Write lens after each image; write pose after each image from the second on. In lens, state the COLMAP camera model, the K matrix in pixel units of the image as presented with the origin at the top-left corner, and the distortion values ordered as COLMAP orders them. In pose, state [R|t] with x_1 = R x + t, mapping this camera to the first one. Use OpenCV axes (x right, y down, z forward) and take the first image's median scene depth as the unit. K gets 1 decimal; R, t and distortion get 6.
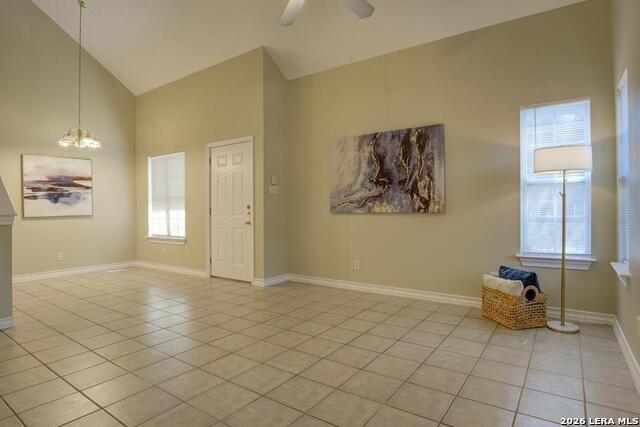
lens RADIAL K [[353.5, 0, 320.8], [0, 353.5, 210.9], [0, 0, 1]] dist [-0.030664, 0.000020]
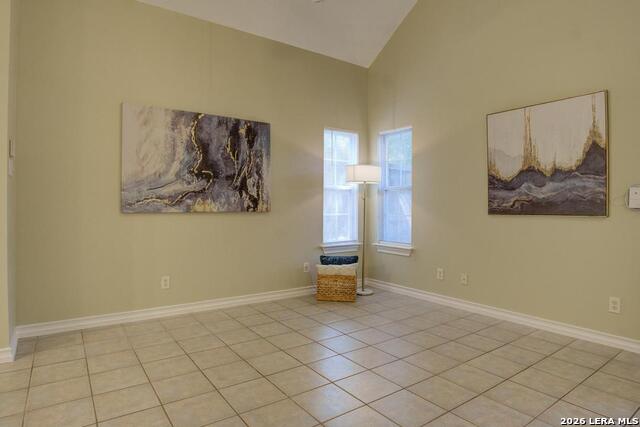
lens RADIAL K [[364.6, 0, 320.6], [0, 364.6, 212.5], [0, 0, 1]] dist [-0.034544, -0.000595]
pose [[0.336259, -0.001545, 0.941768, -0.550362], [0.001881, 0.999998, 0.000969, 0.005979], [-0.941768, 0.001446, 0.336261, 0.480539]]
